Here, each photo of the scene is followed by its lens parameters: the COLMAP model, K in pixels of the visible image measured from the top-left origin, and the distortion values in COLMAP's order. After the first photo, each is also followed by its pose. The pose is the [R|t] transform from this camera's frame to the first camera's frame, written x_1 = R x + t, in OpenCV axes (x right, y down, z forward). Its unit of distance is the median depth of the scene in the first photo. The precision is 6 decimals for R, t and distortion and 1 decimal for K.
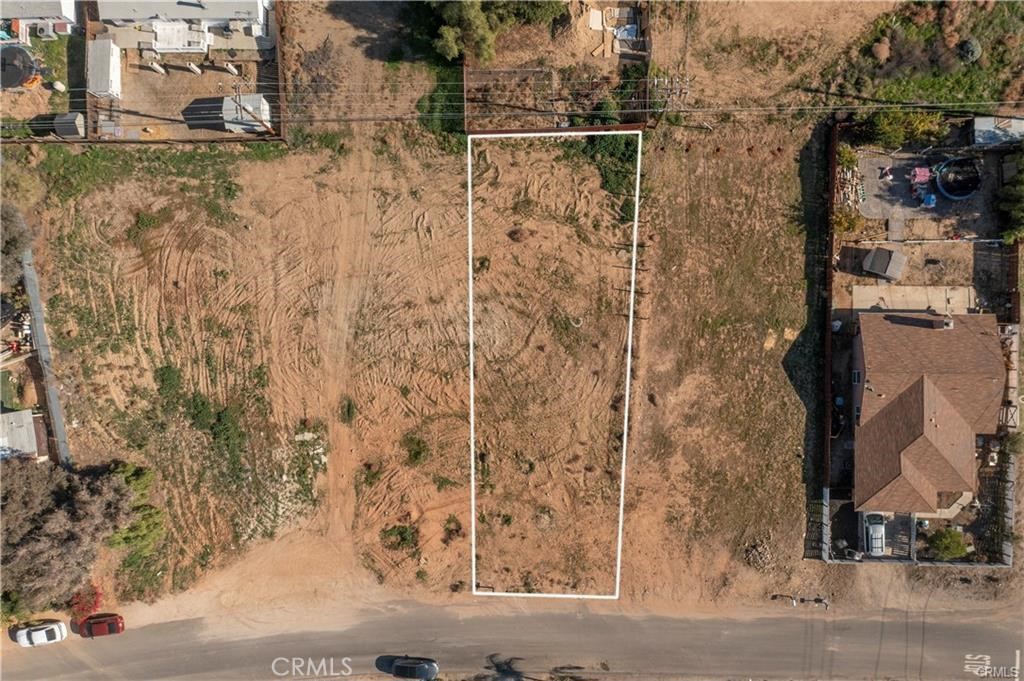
lens RADIAL K [[818.4, 0, 509.4], [0, 818.4, 345.5], [0, 0, 1]] dist [-0.007006, 0.006733]
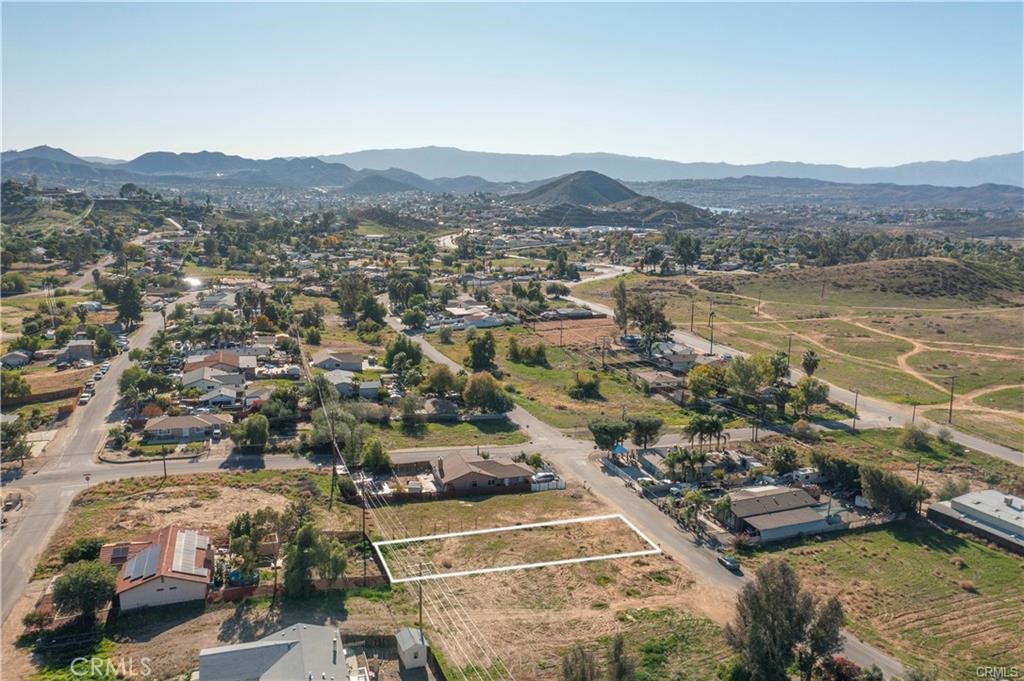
lens RADIAL K [[818.4, 0, 503.9], [0, 818.4, 348.0], [0, 0, 1]] dist [-0.007006, 0.006733]
pose [[-0.324684, -0.136897, 0.935863, -1.402605], [0.945489, -0.020716, 0.324994, -0.524451], [-0.025103, 0.990369, 0.136160, 0.380109]]
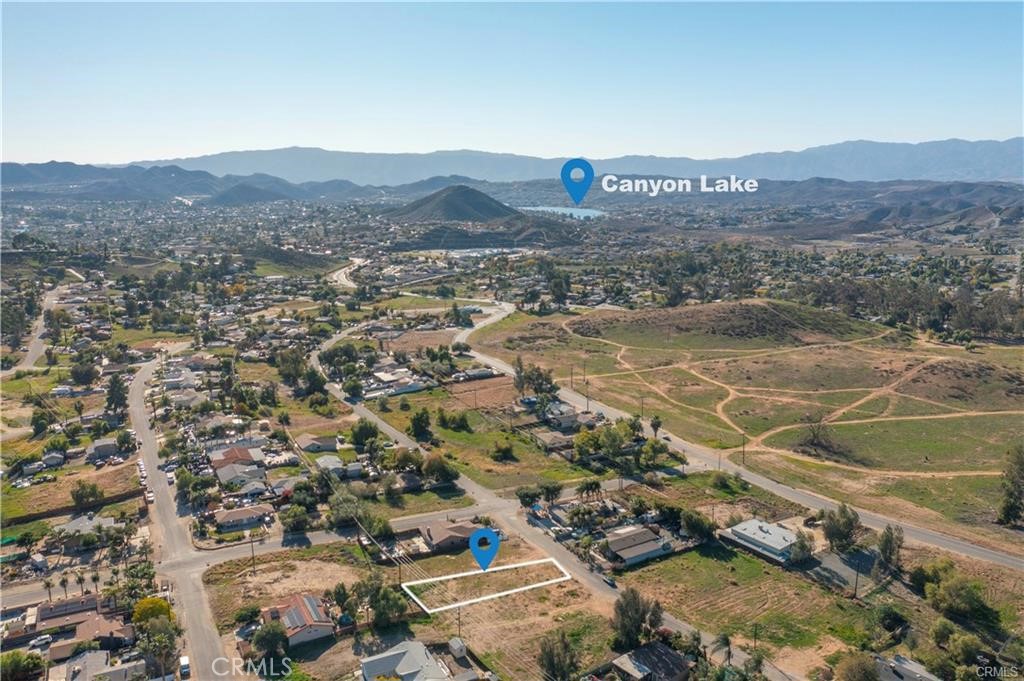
lens RADIAL K [[818.4, 0, 514.0], [0, 818.4, 335.4], [0, 0, 1]] dist [-0.007006, 0.006733]
pose [[-0.482854, -0.111623, 0.868558, -2.331718], [0.875688, -0.066946, 0.478214, -1.197666], [0.004767, 0.991493, 0.130072, -0.220625]]
